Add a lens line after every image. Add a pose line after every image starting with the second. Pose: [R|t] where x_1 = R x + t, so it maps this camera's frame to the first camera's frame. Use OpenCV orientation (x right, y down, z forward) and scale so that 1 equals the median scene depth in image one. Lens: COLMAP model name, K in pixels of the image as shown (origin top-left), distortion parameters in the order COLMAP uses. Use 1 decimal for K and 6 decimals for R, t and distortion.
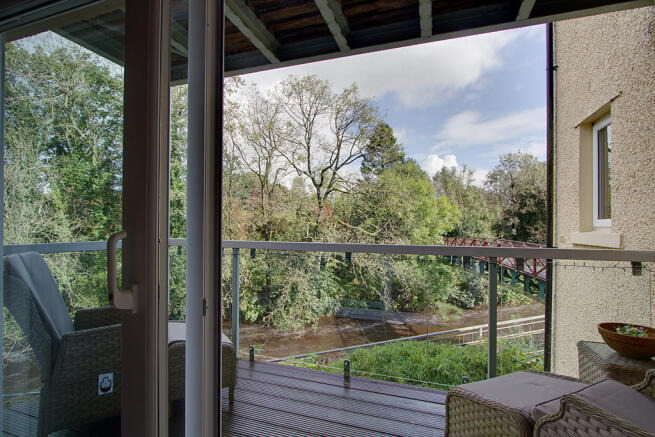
lens RADIAL K [[321.5, 0, 327.7], [0, 321.5, 224.4], [0, 0, 1]] dist [-0.020721, 0.004079]
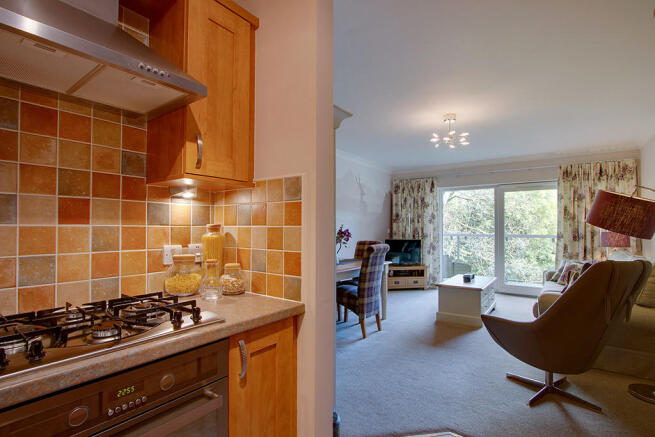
lens RADIAL K [[321.5, 0, 327.0], [0, 321.5, 224.4], [0, 0, 1]] dist [-0.020721, 0.004079]
pose [[0.949326, -0.010517, -0.314118, -0.056873], [0.006732, 0.999891, -0.013134, 0.006578], [0.314222, 0.010354, 0.949293, -0.256803]]
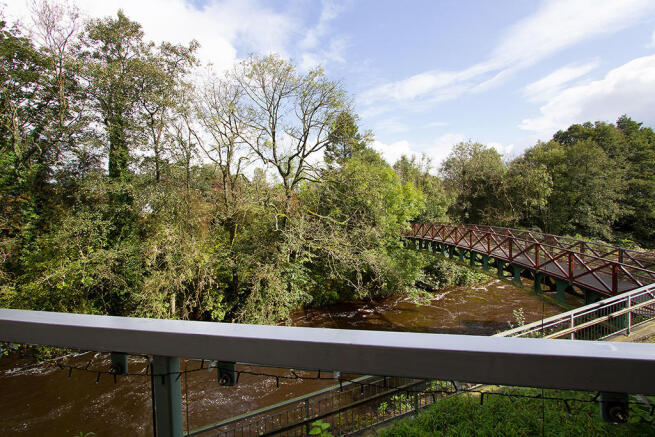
lens RADIAL K [[305.3, 0, 329.2], [0, 305.3, 222.3], [0, 0, 1]] dist [-0.015423, 0.000224]
pose [[0.990985, -0.036977, 0.128770, -0.019990], [0.032860, 0.998883, 0.033950, -0.005509], [-0.129881, -0.029412, 0.991093, 0.079704]]
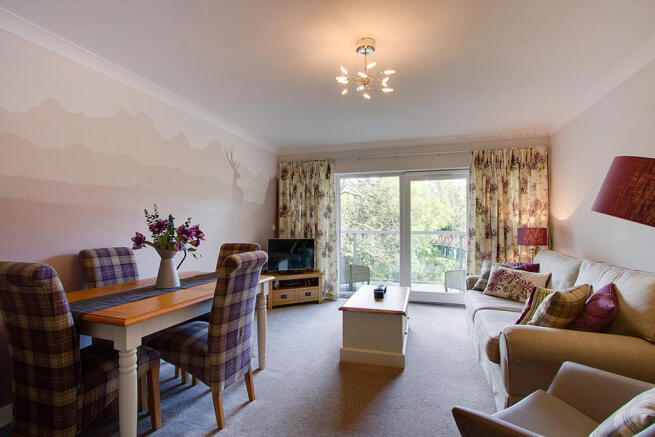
lens RADIAL K [[321.5, 0, 326.0], [0, 321.5, 218.2], [0, 0, 1]] dist [-0.020721, 0.004079]
pose [[0.999839, -0.008592, 0.015730, -0.064405], [0.008891, 0.999779, -0.019027, 0.007163], [-0.015563, 0.019164, 0.999695, -0.161999]]
